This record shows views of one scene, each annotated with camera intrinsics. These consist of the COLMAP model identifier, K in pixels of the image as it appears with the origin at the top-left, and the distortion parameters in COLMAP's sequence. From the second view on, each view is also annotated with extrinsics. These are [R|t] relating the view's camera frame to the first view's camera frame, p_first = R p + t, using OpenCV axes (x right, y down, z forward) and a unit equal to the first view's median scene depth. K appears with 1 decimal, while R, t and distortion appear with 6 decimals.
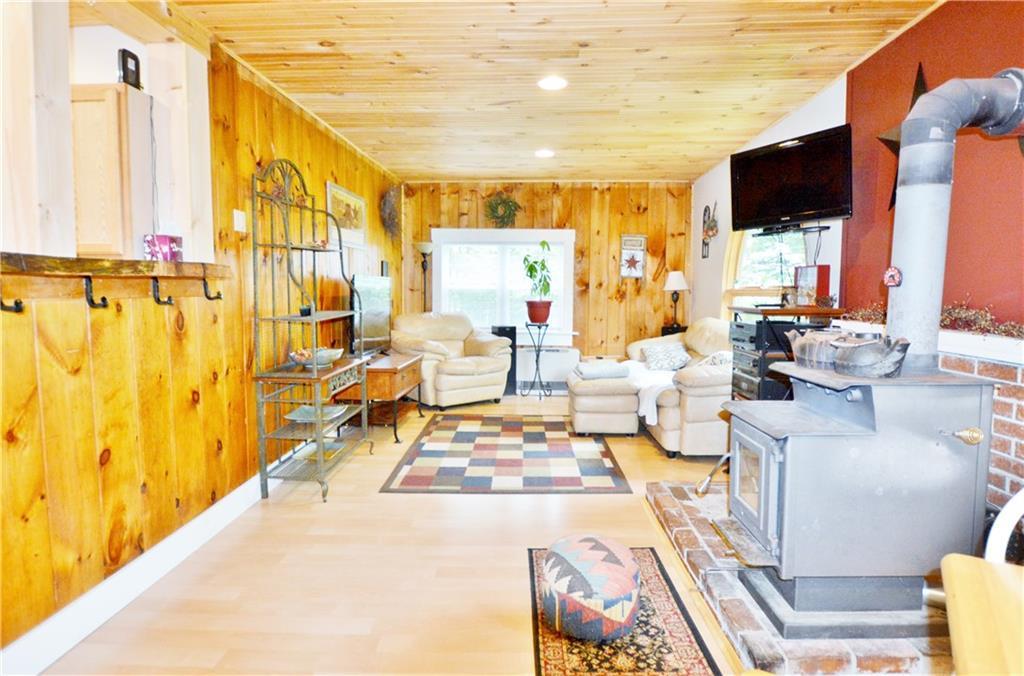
lens RADIAL K [[602.6, 0, 512.0], [0, 602.6, 338.0], [0, 0, 1]] dist [-0.001078, -0.000070]
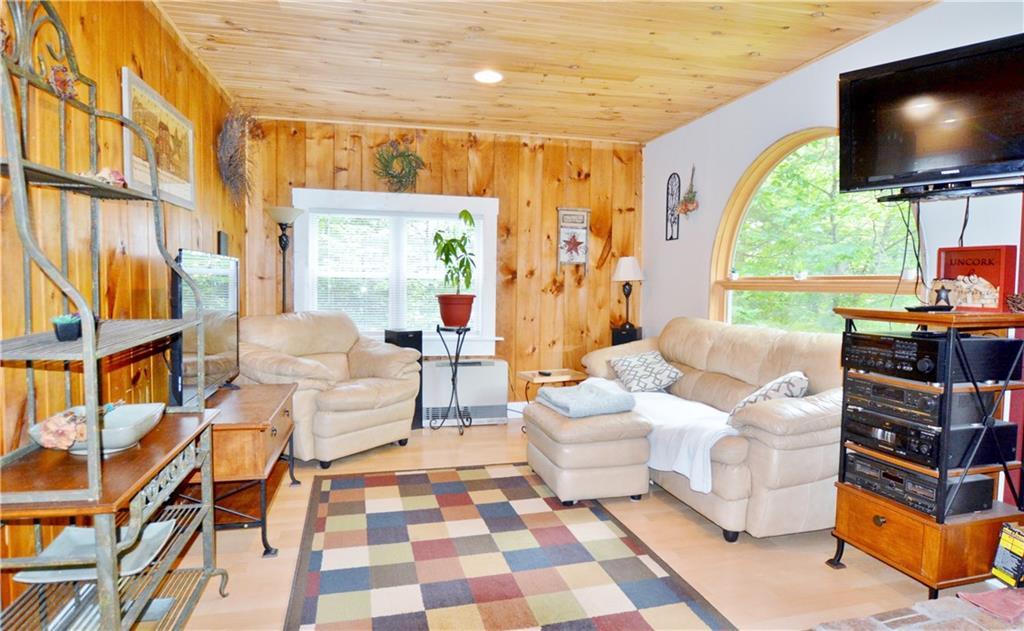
lens RADIAL K [[613.1, 0, 512.0], [0, 613.1, 315.5], [0, 0, 1]] dist [-0.008016, -0.000356]
pose [[0.960444, -0.010032, 0.278291, -0.091842], [0.015605, 0.999719, -0.017817, -0.022773], [-0.278034, 0.021455, 0.960332, 0.280454]]
